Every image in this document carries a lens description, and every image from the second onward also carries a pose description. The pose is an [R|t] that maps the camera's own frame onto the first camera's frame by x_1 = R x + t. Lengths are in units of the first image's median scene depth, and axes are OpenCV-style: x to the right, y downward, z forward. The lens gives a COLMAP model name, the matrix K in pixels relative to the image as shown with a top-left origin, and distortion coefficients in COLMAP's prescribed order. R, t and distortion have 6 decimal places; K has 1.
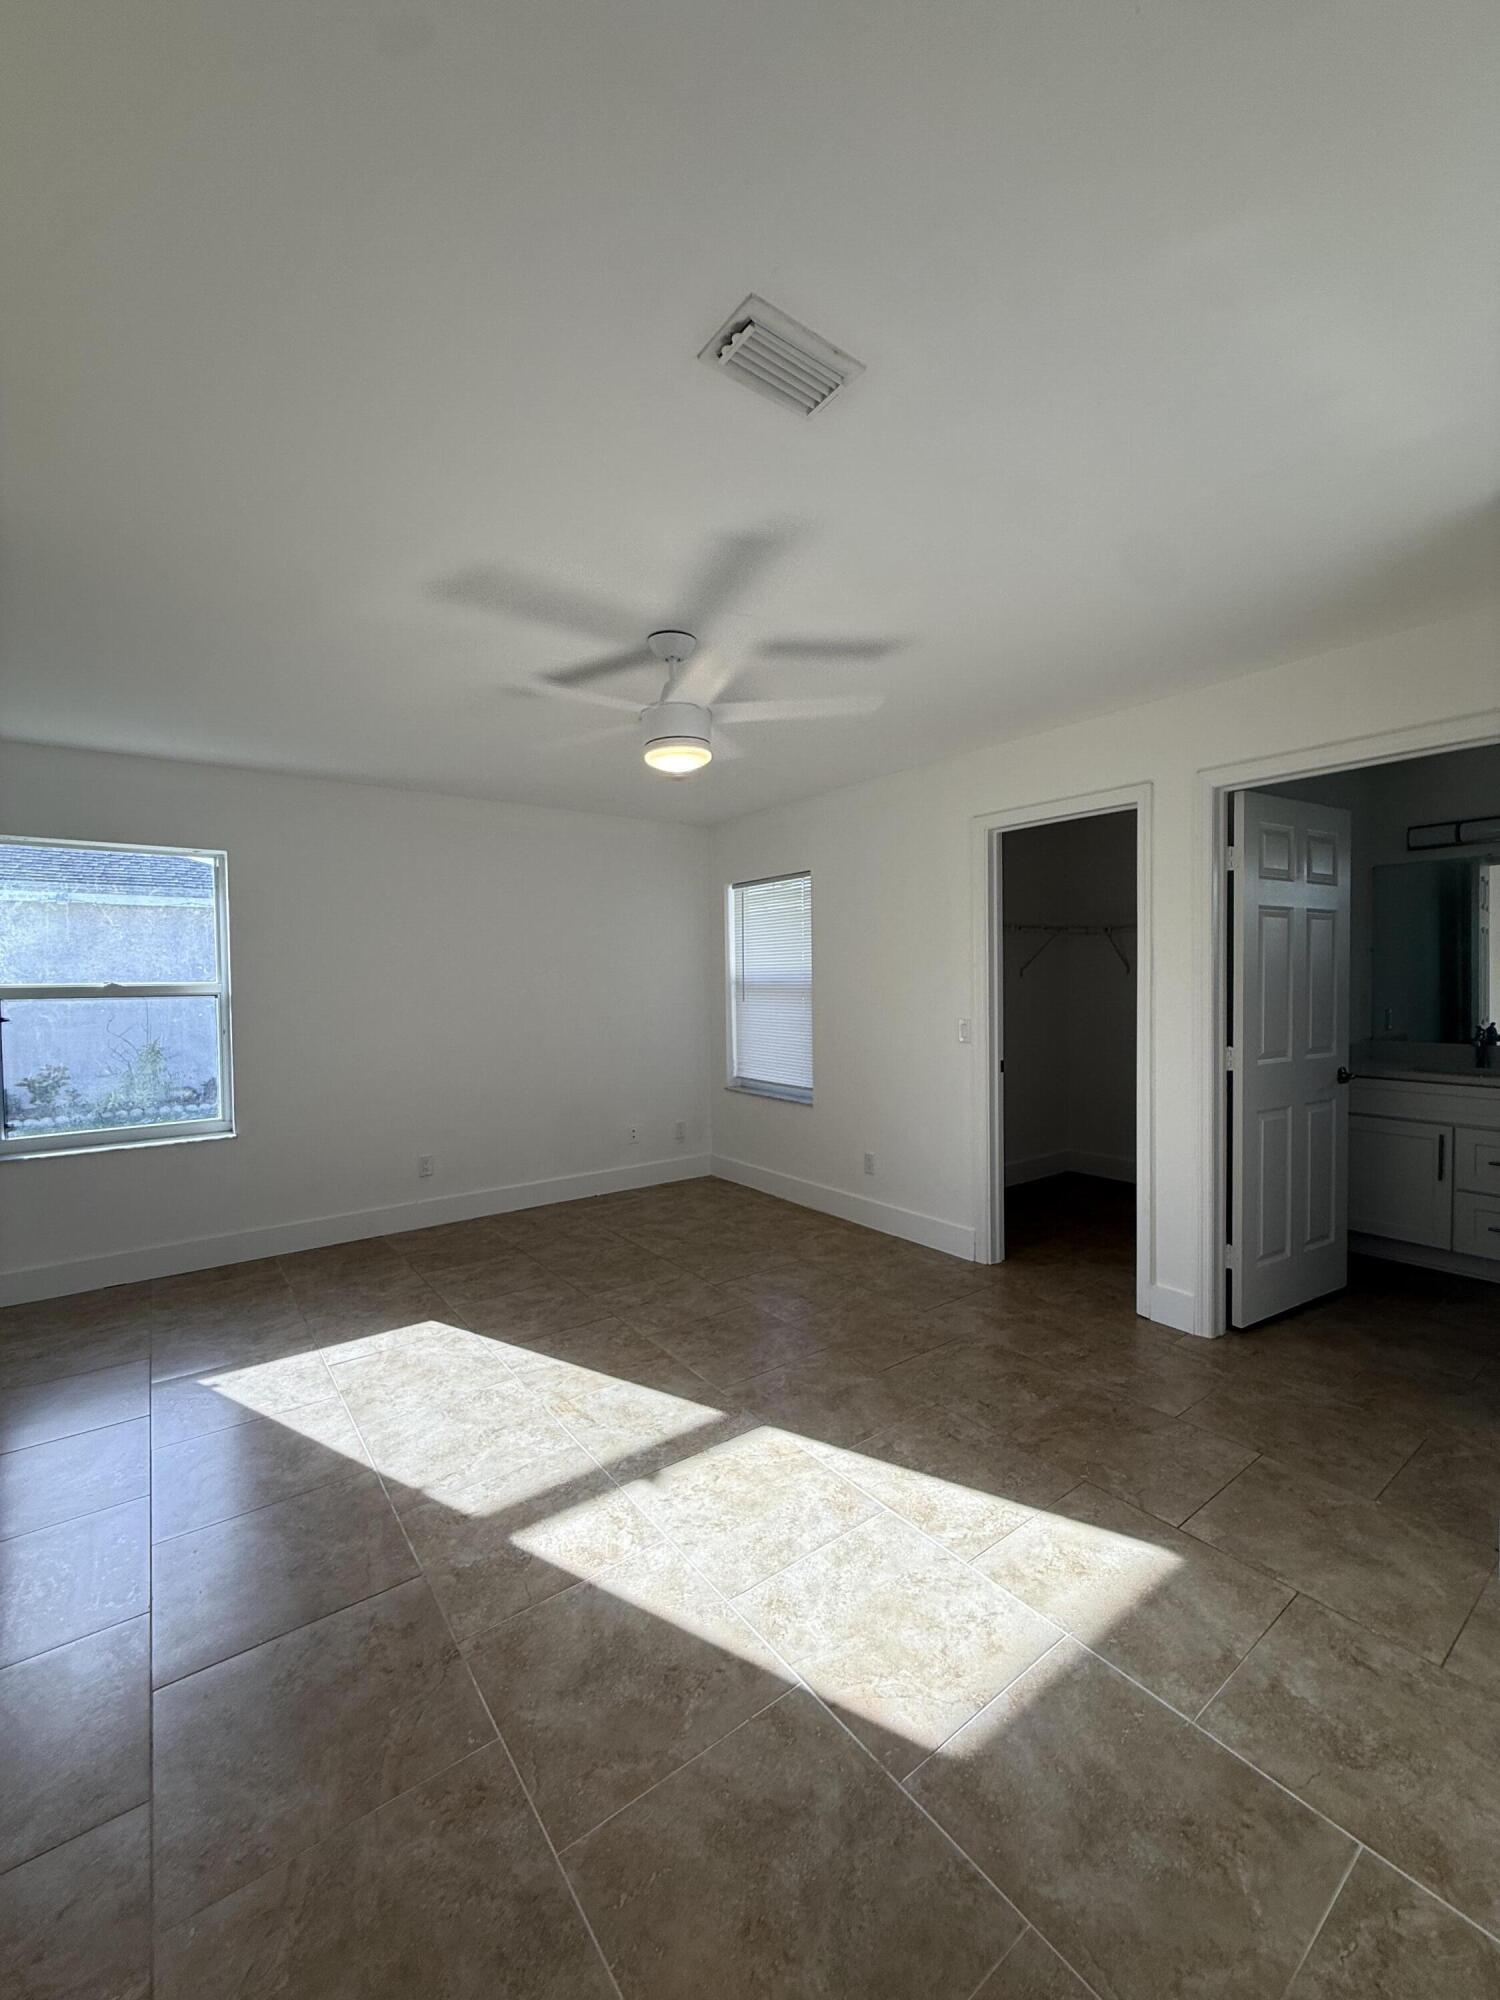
lens RADIAL K [[799.4, 0, 749.7], [0, 799.4, 1001.3], [0, 0, 1]] dist [-0.000863, 0.000562]
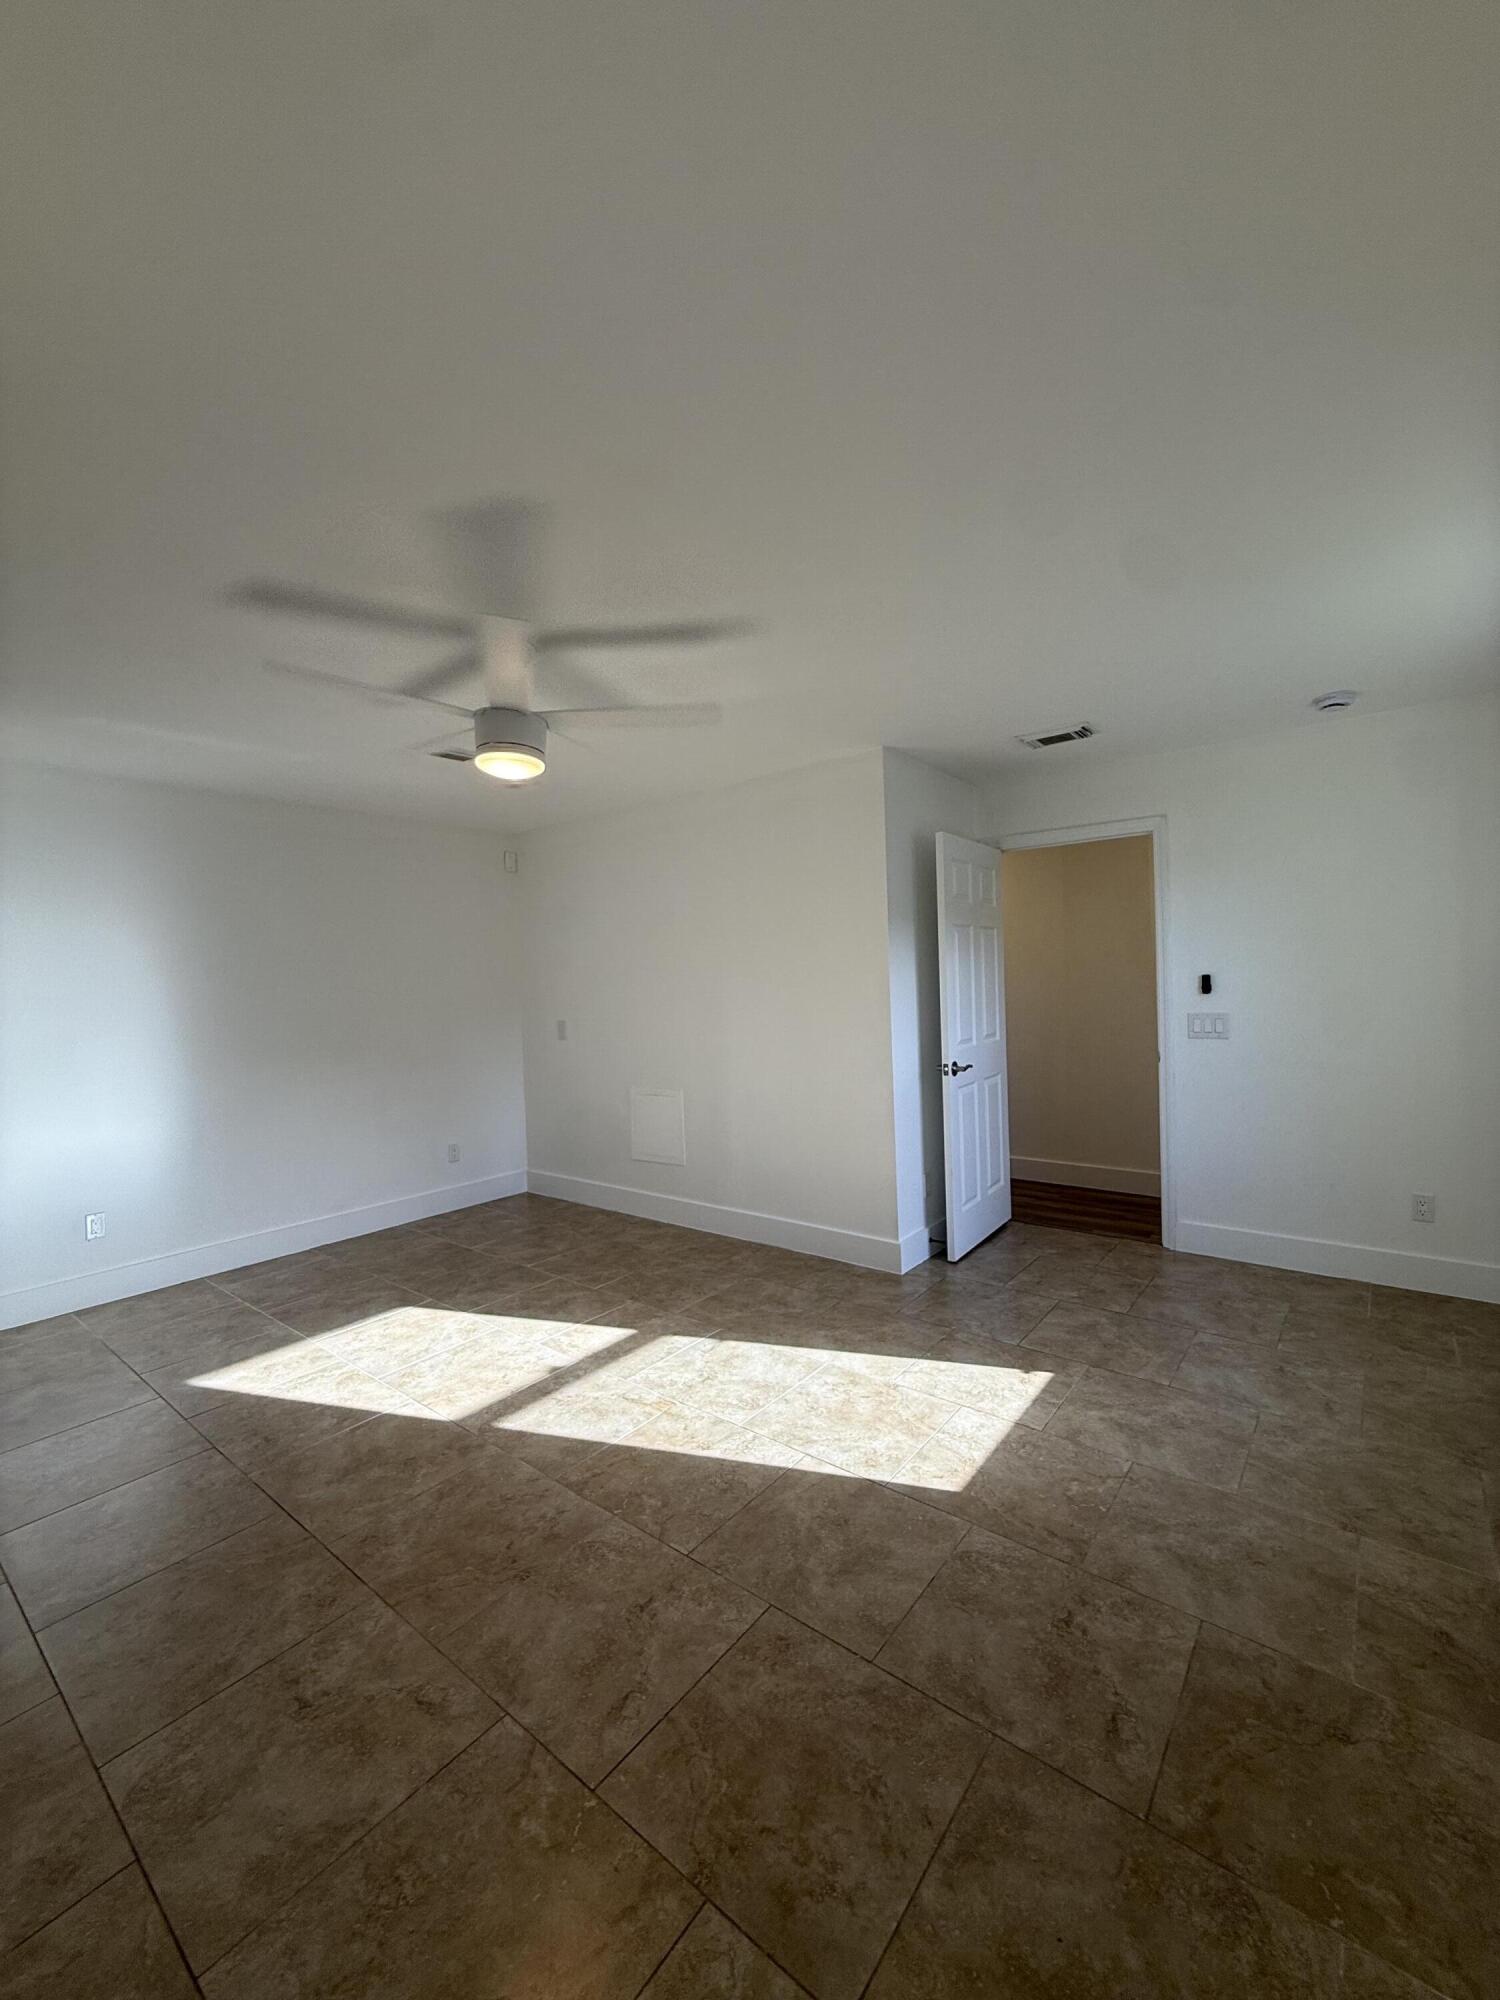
lens RADIAL K [[799.4, 0, 749.2], [0, 799.4, 993.7], [0, 0, 1]] dist [-0.000863, 0.000562]
pose [[-0.967085, 0.046318, -0.250201, -0.124328], [0.037490, 0.998499, 0.039936, -0.055045], [0.251675, 0.029242, -0.967370, 2.229778]]
